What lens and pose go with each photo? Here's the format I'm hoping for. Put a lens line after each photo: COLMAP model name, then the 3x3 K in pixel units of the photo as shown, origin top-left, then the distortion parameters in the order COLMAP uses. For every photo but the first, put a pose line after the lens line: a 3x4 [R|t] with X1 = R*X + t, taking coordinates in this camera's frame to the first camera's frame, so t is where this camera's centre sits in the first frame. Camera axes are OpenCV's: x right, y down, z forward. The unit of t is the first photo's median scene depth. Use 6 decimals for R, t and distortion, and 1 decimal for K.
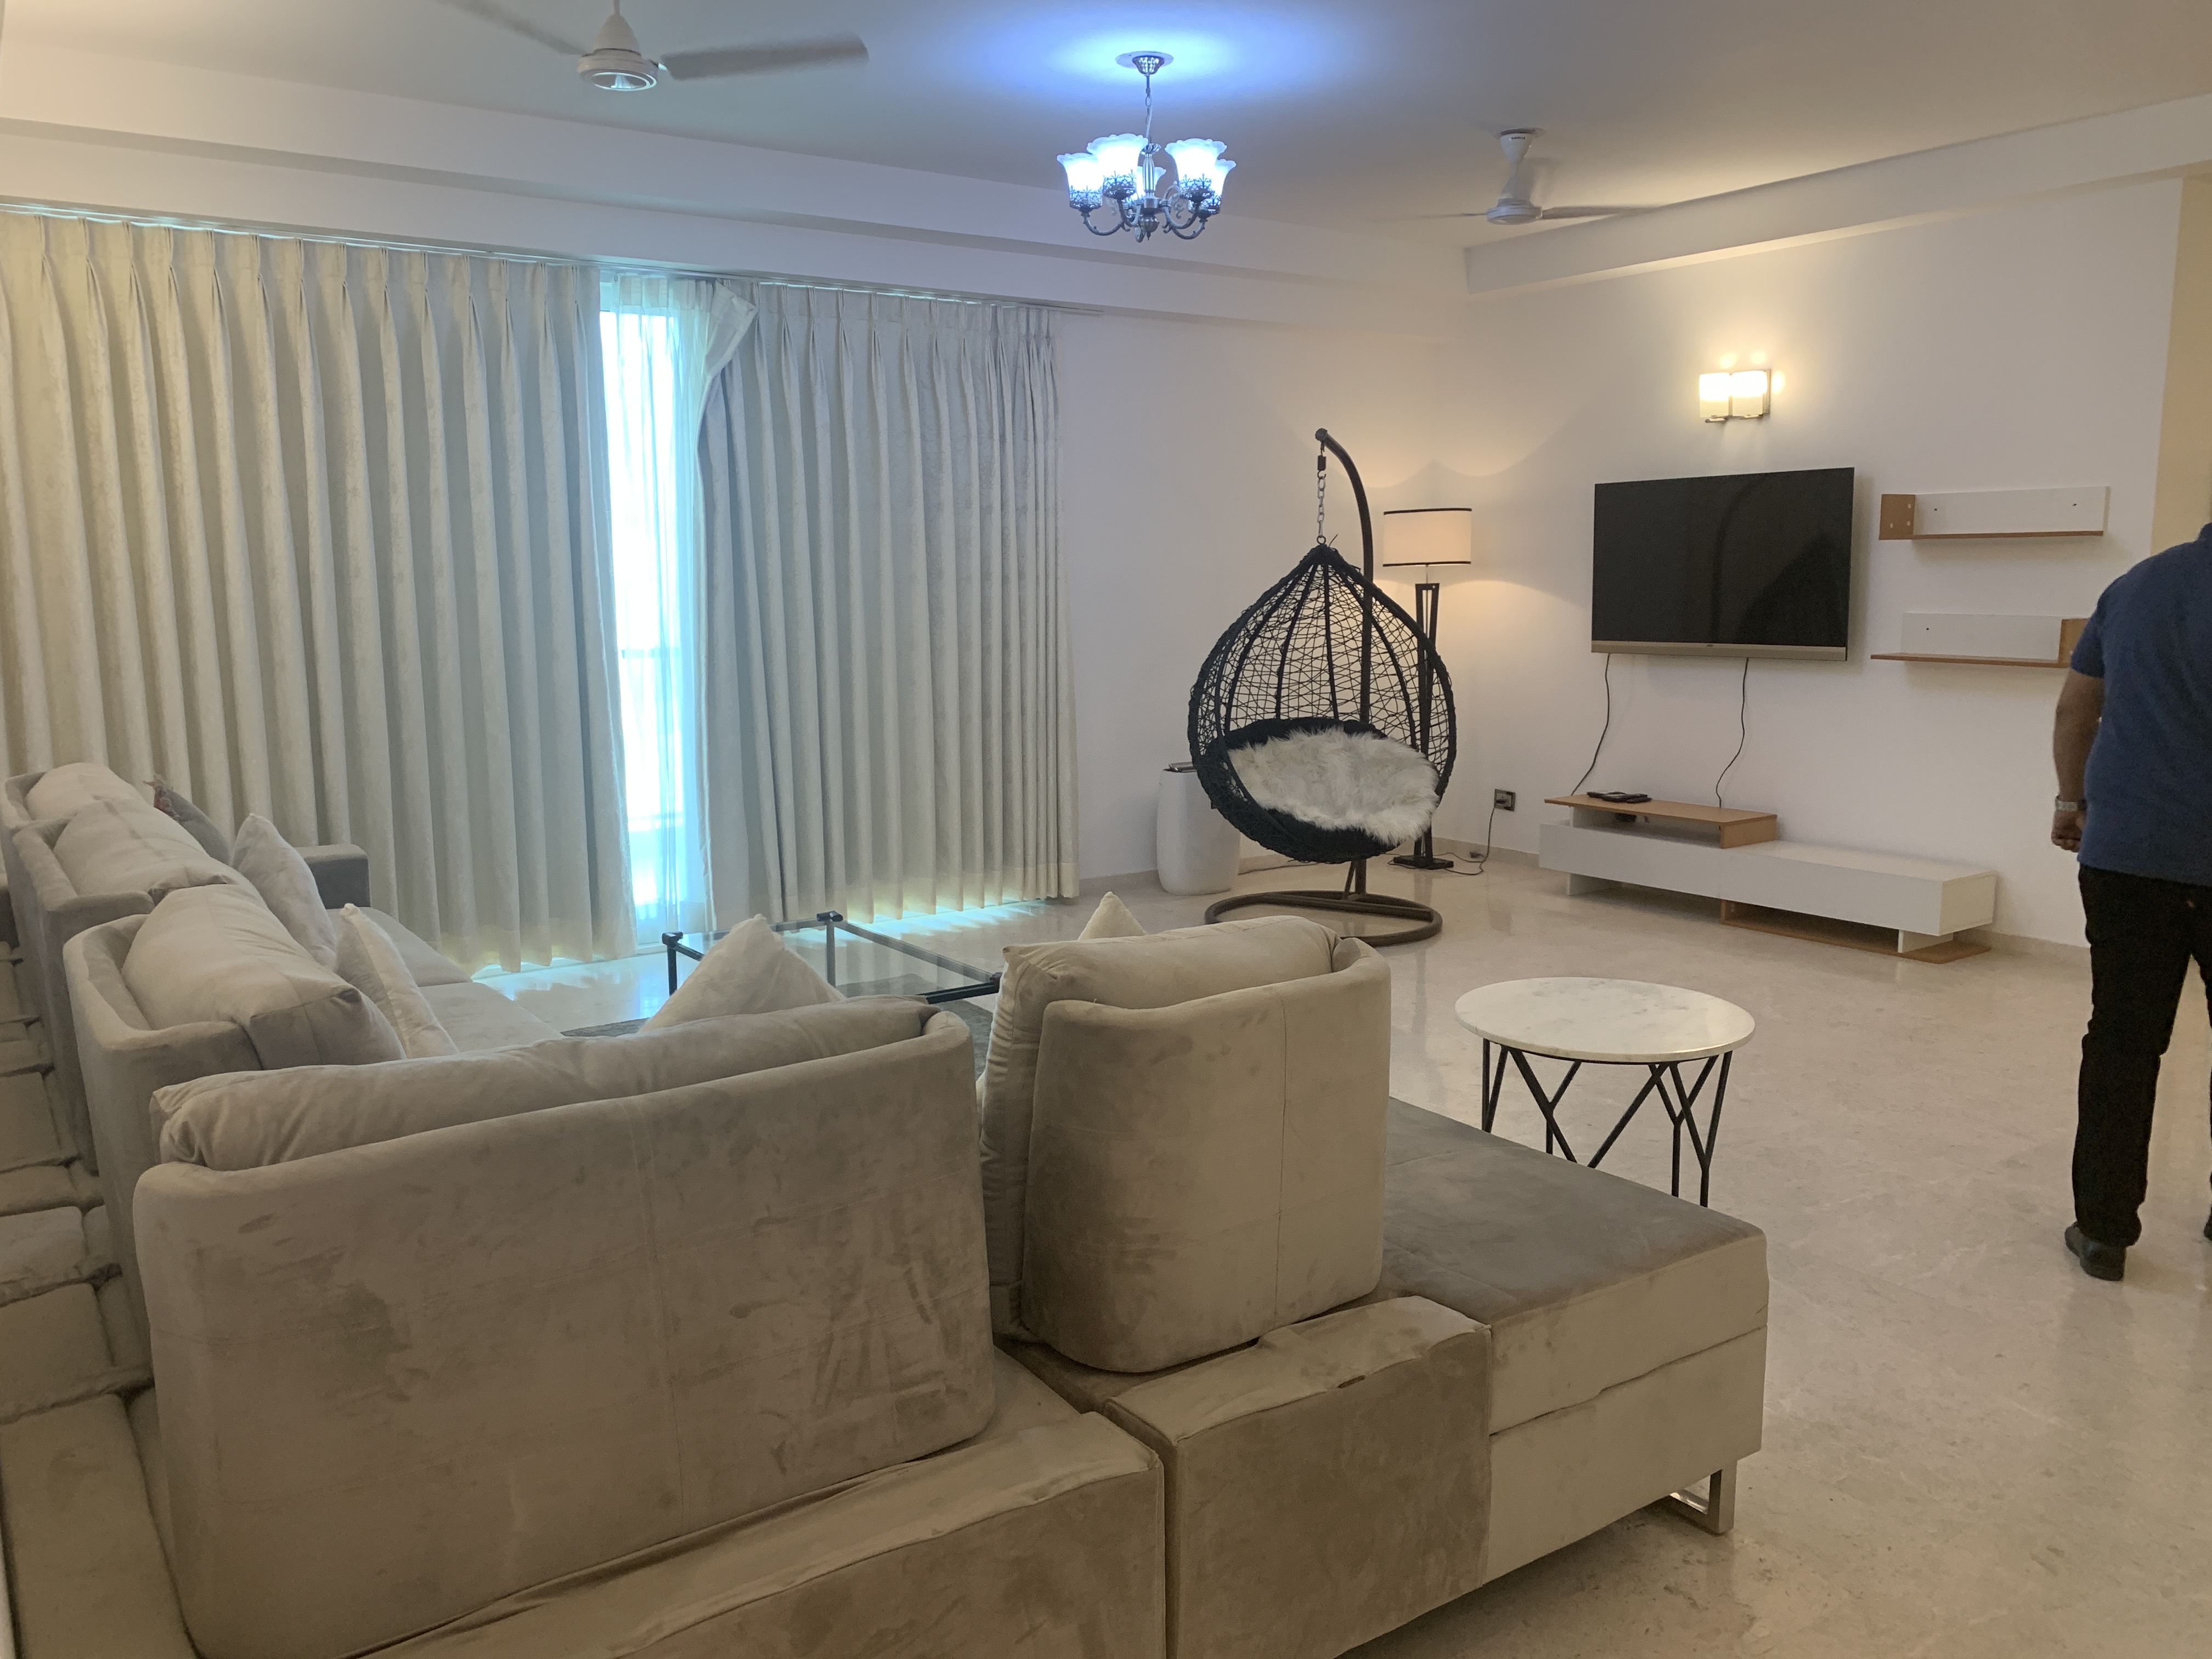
lens RADIAL K [[1697.1, 0, 1090.7], [0, 1697.1, 820.1], [0, 0, 1]] dist [0.032507, -0.048584]
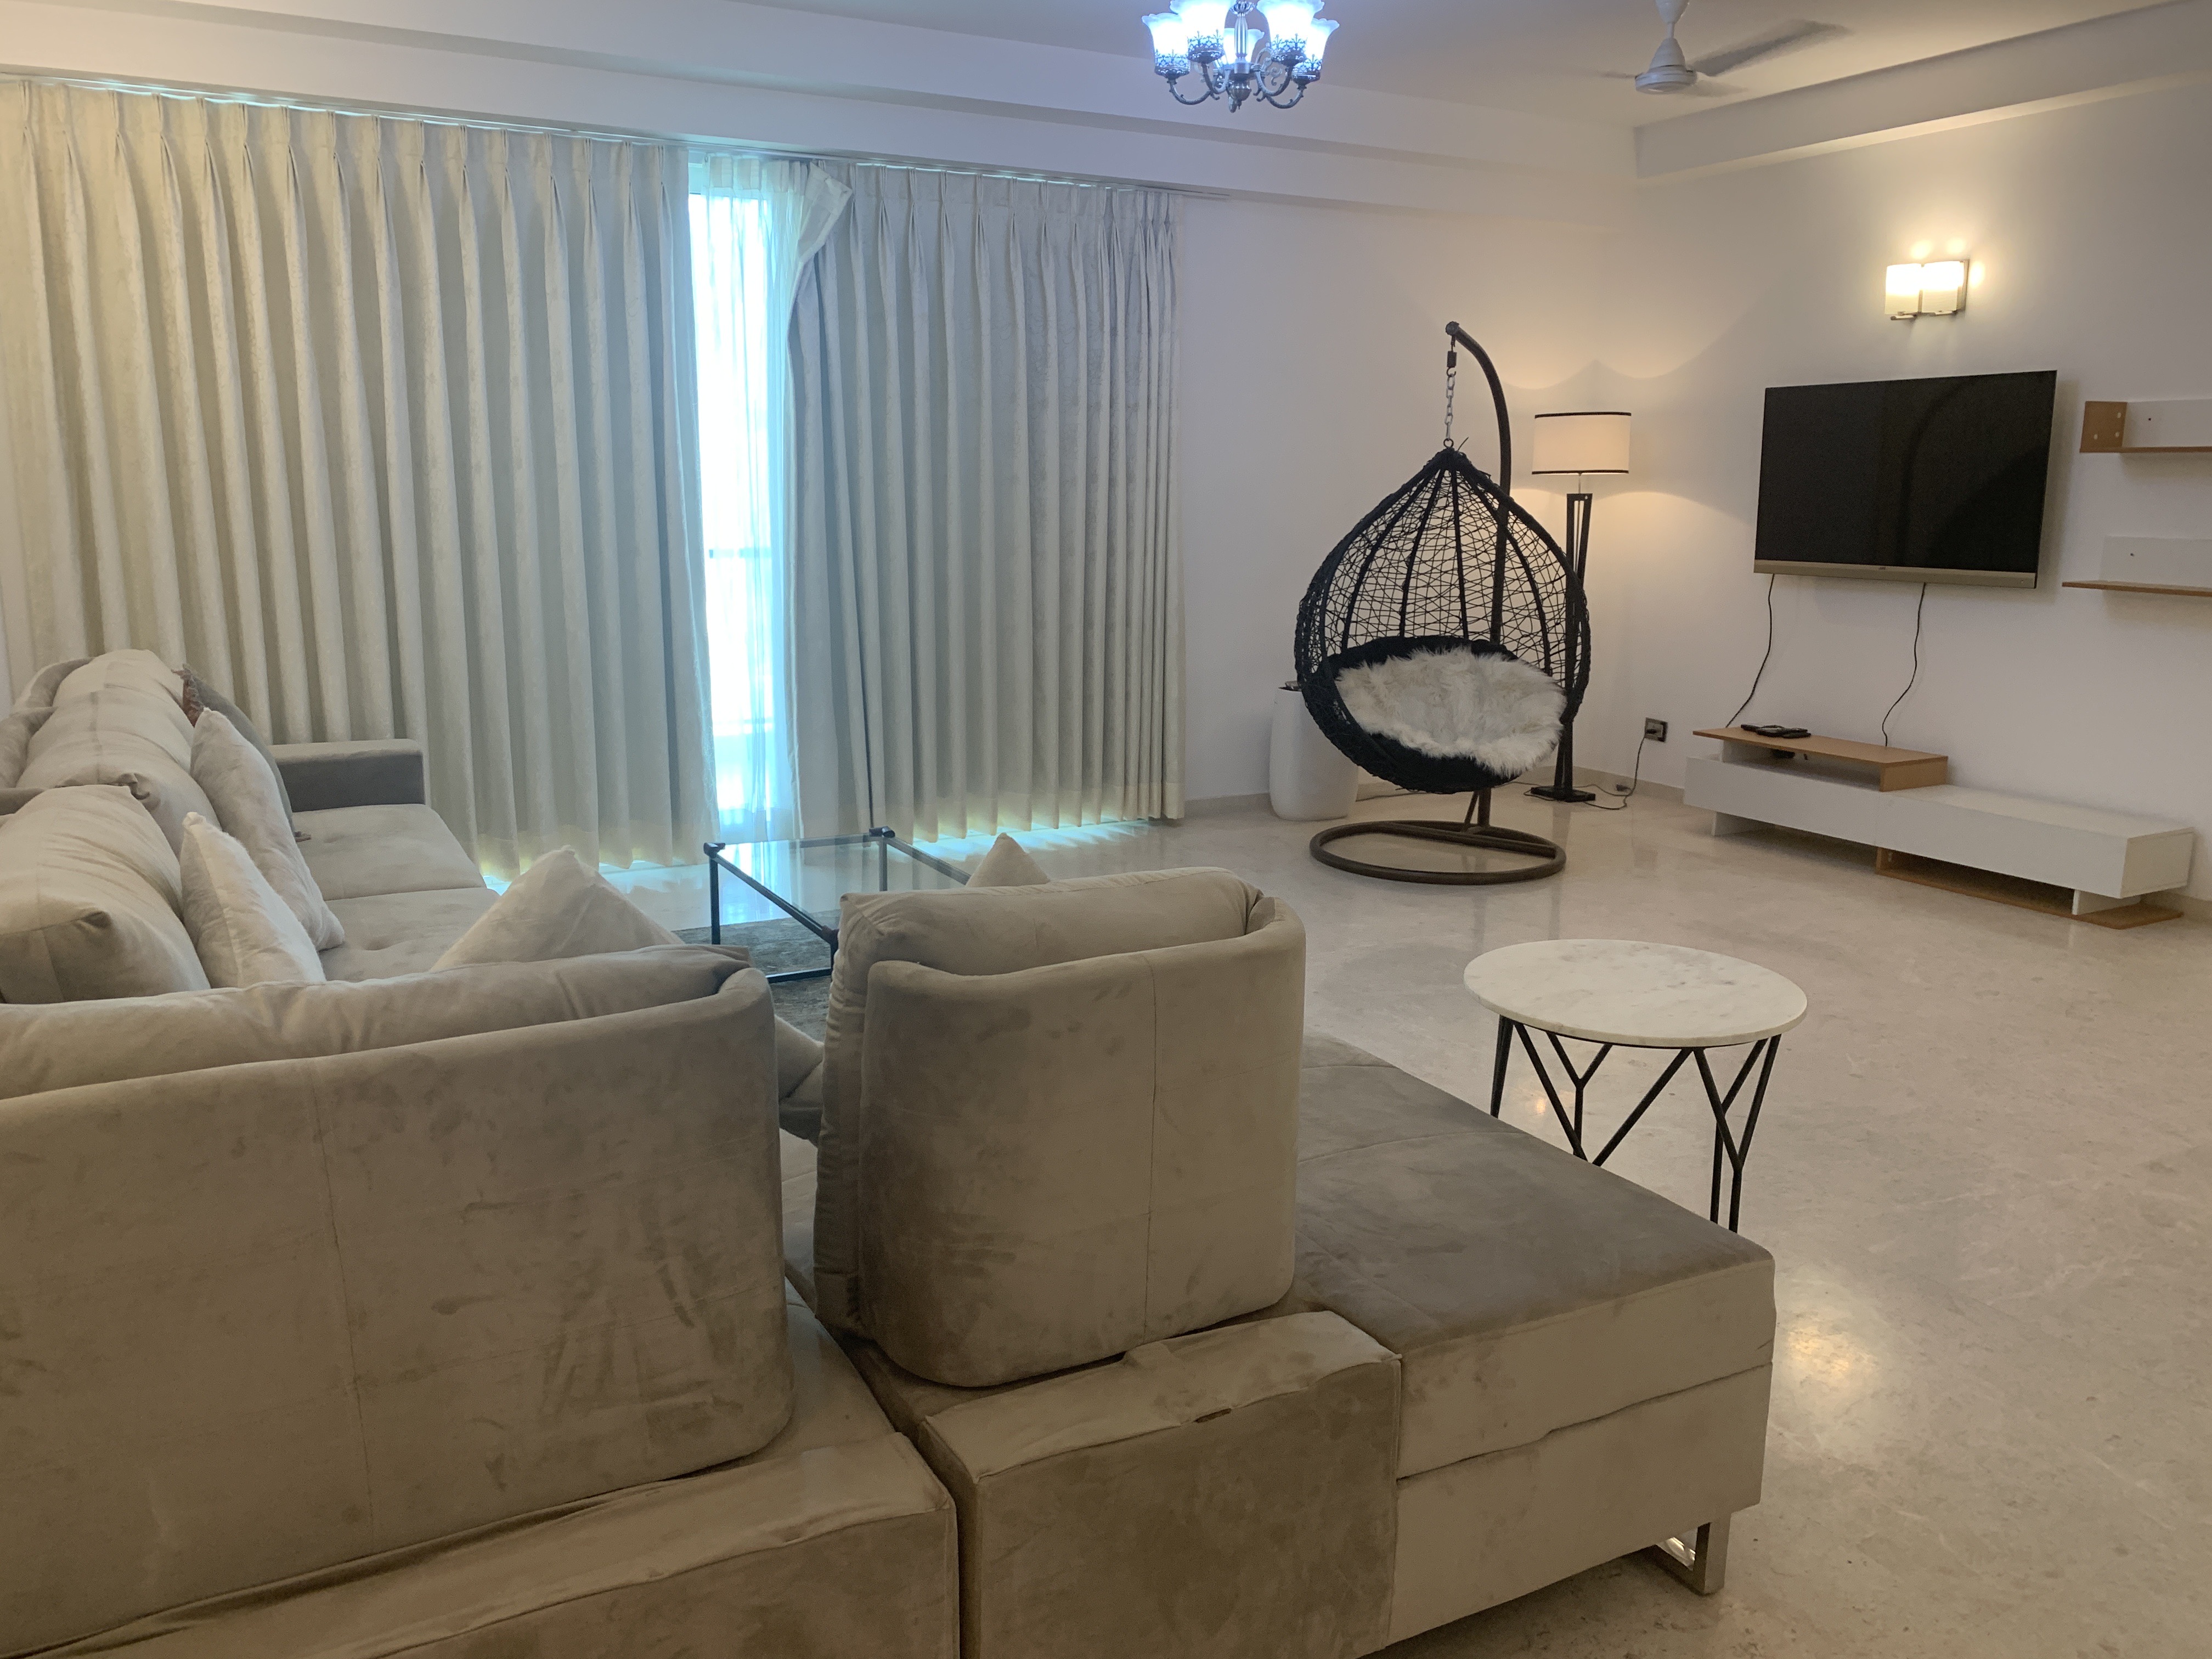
lens RADIAL K [[1703.8, 0, 1110.4], [0, 1703.8, 807.3], [0, 0, 1]] dist [0.014416, -0.017515]
pose [[0.993796, 0.036683, -0.104998, 0.057559], [-0.031895, 0.998389, 0.046918, -0.004844], [0.106550, -0.043278, 0.993365, 0.048622]]
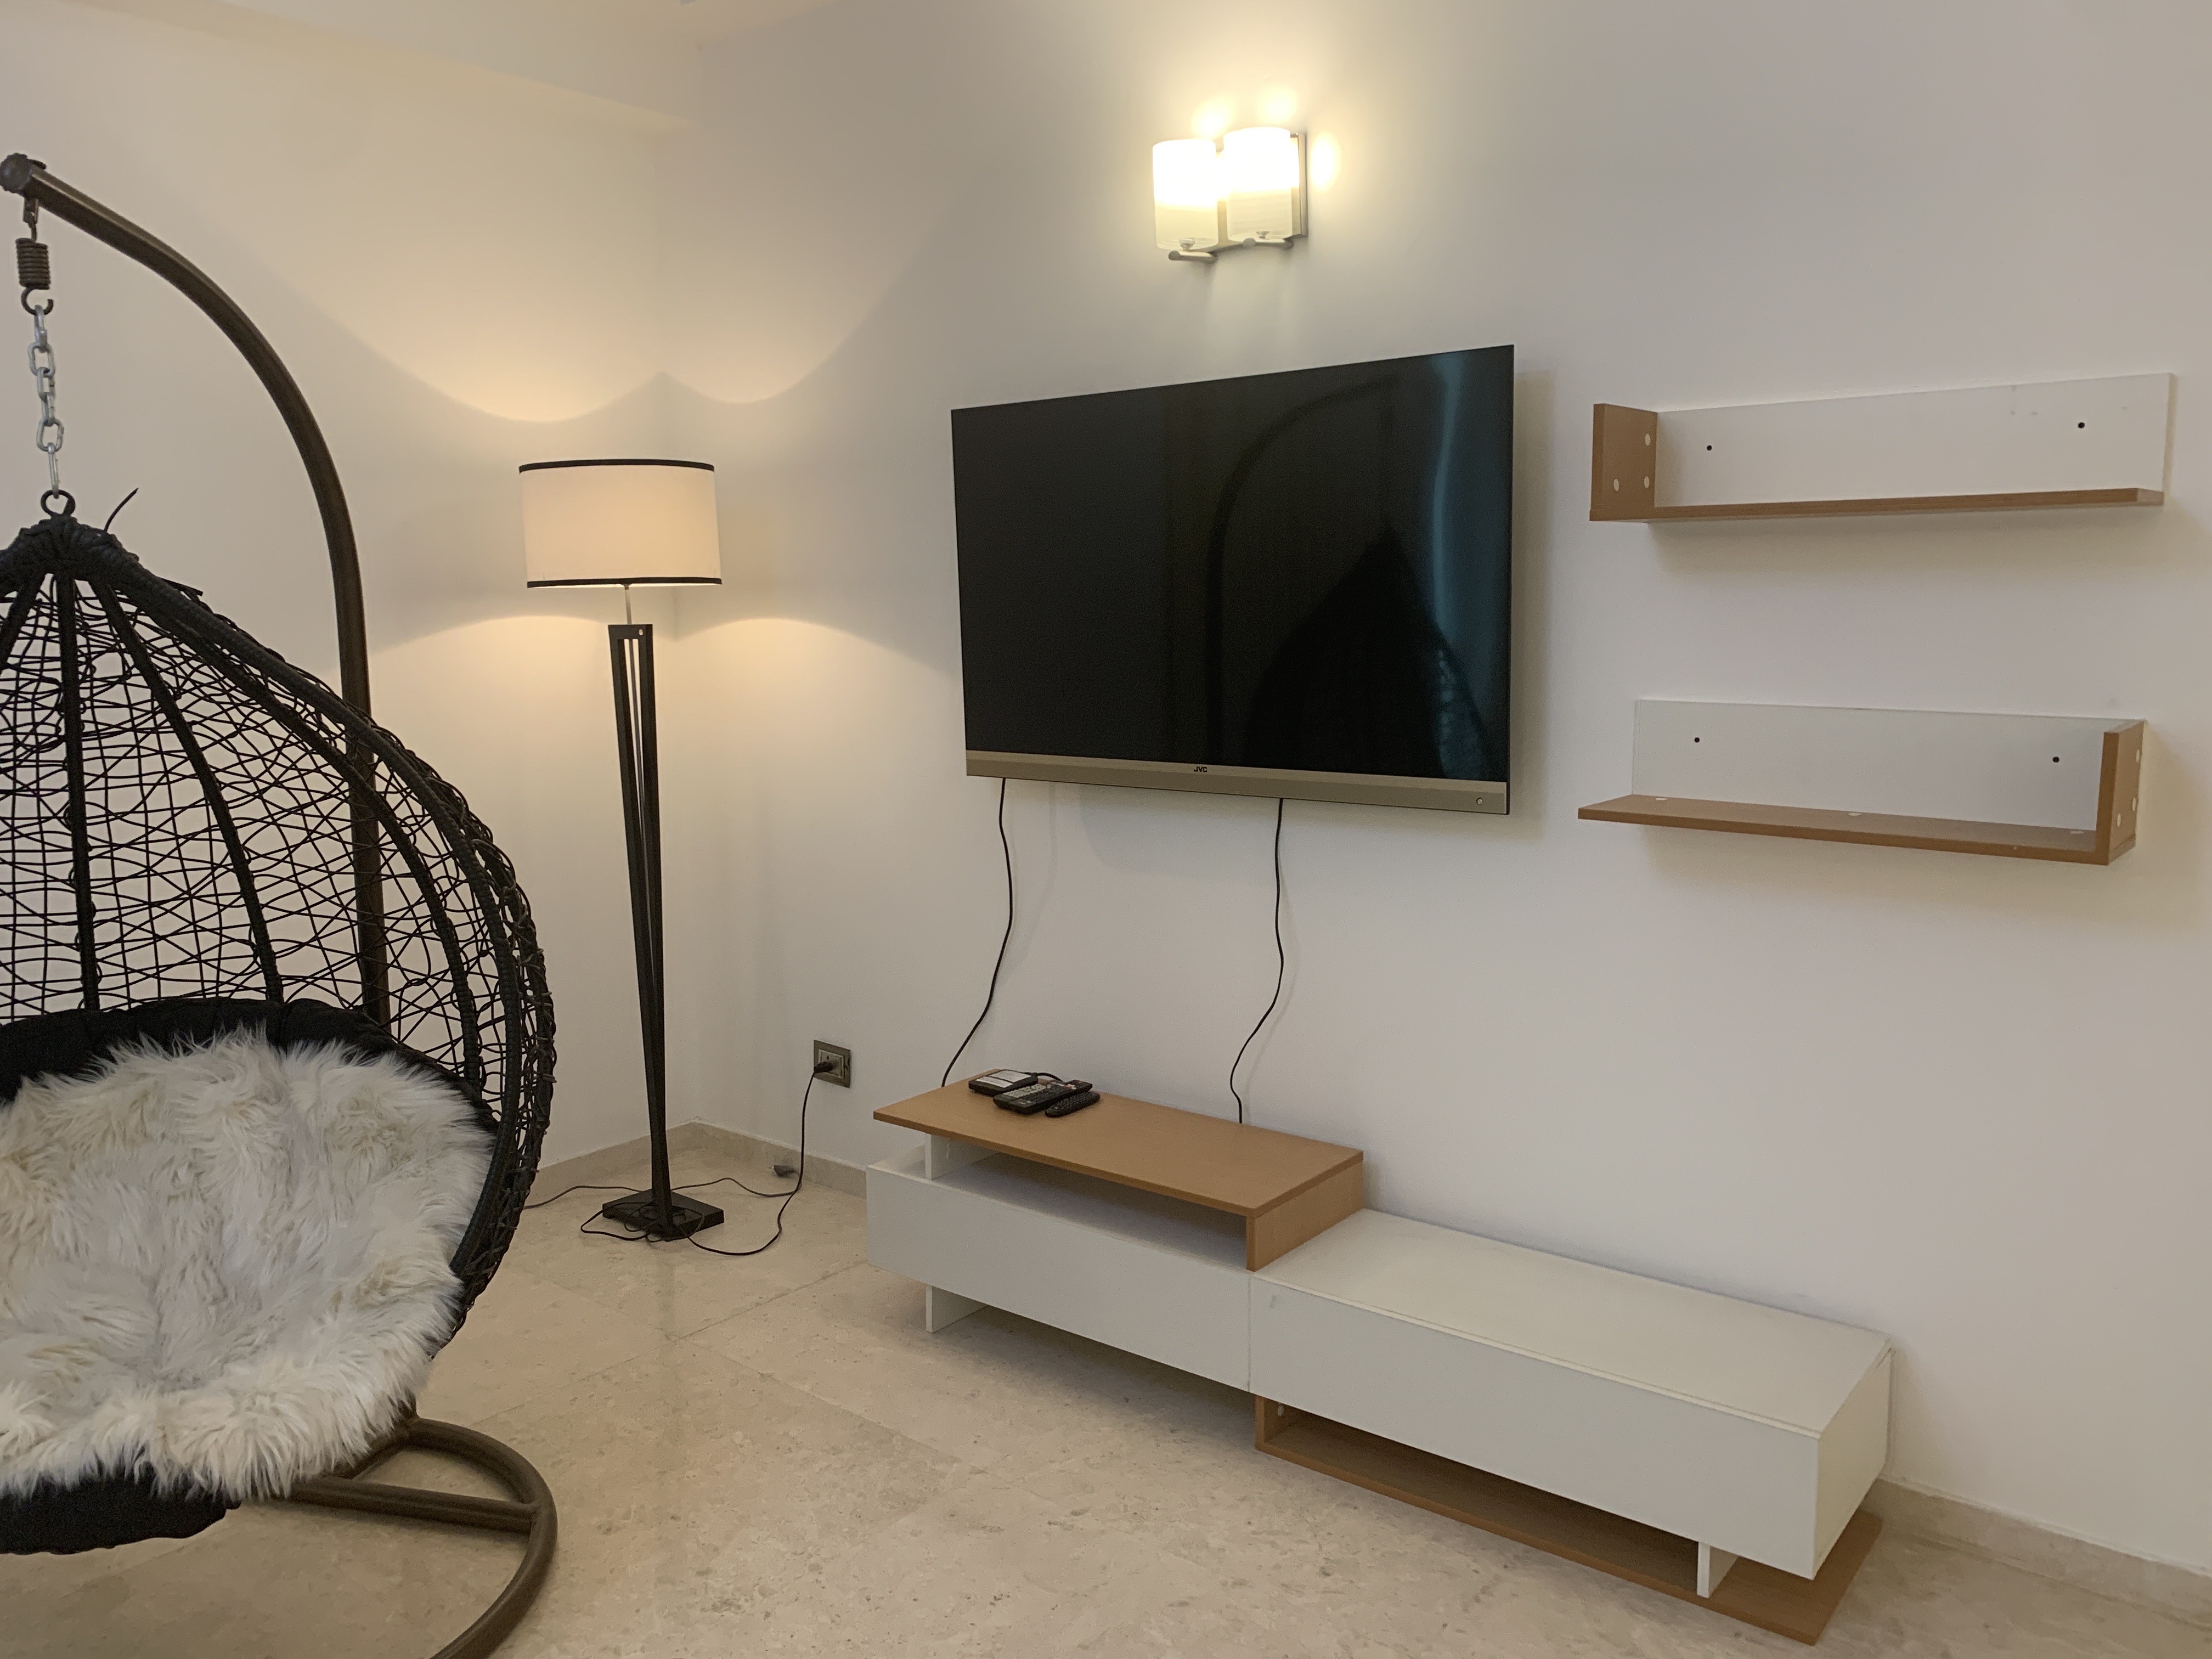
lens RADIAL K [[1583.5, 0, 1150.3], [0, 1583.5, 790.5], [0, 0, 1]] dist [0.150342, -0.250413]
pose [[0.954645, -0.037682, 0.295351, 0.247074], [0.045542, 0.998767, -0.019777, -0.096790], [-0.294242, 0.032331, 0.955184, 0.661925]]
